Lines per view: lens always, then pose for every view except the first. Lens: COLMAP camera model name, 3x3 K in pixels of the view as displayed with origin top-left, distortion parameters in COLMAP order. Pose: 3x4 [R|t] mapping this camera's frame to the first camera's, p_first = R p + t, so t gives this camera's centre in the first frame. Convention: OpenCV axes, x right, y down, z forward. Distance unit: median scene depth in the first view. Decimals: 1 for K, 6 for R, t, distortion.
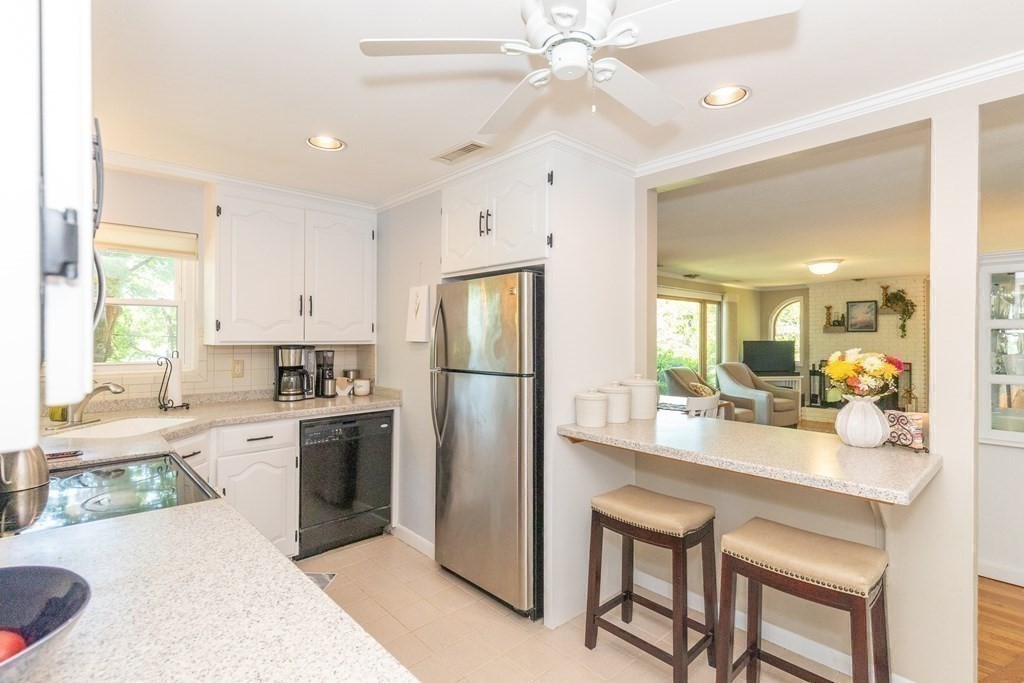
lens RADIAL K [[502.4, 0, 516.5], [0, 502.4, 335.5], [0, 0, 1]] dist [-0.000189, -0.000006]
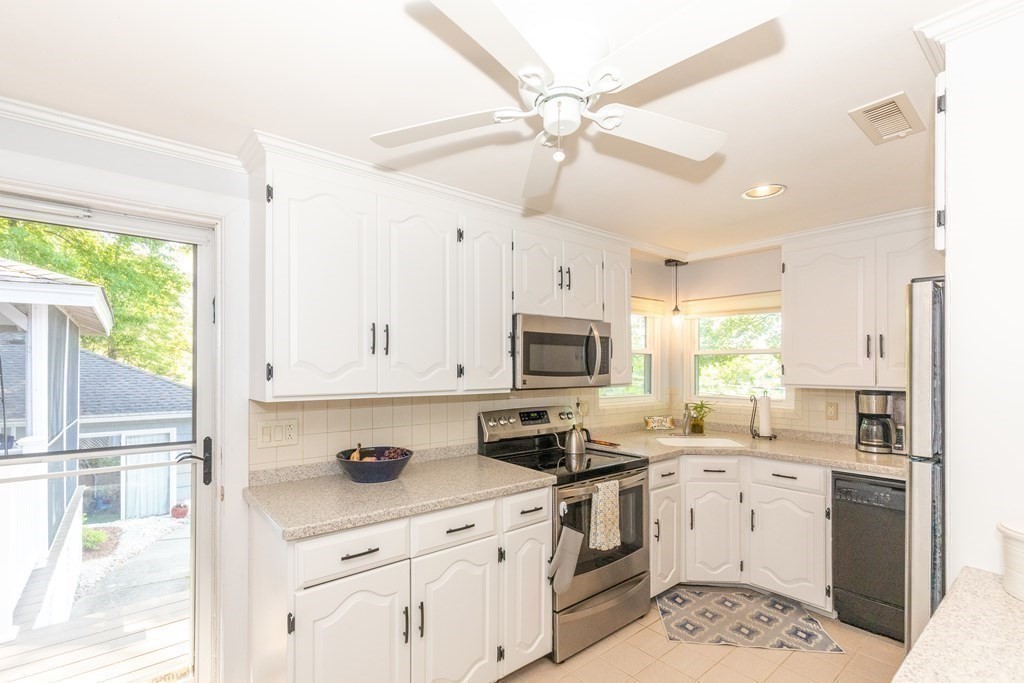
lens RADIAL K [[465.3, 0, 508.8], [0, 465.3, 369.3], [0, 0, 1]] dist [-0.000557, -0.000092]
pose [[-0.067787, -0.000838, -0.997699, 0.430517], [-0.003784, 0.999993, -0.000583, -0.015540], [0.997693, 0.003735, -0.067790, 0.411428]]
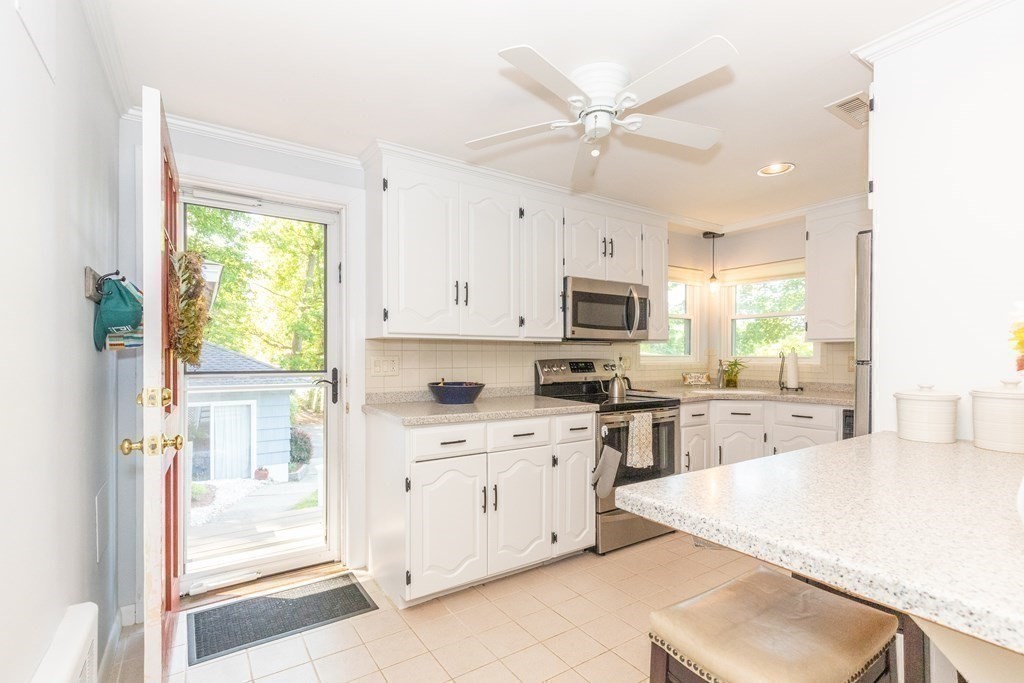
lens RADIAL K [[475.2, 0, 515.3], [0, 475.2, 356.7], [0, 0, 1]] dist [-0.000004, -0.000170]
pose [[-0.160731, 0.000362, -0.986998, 0.620242], [-0.004330, 0.999990, 0.001072, 0.051769], [0.986989, 0.004446, -0.160728, 0.423421]]
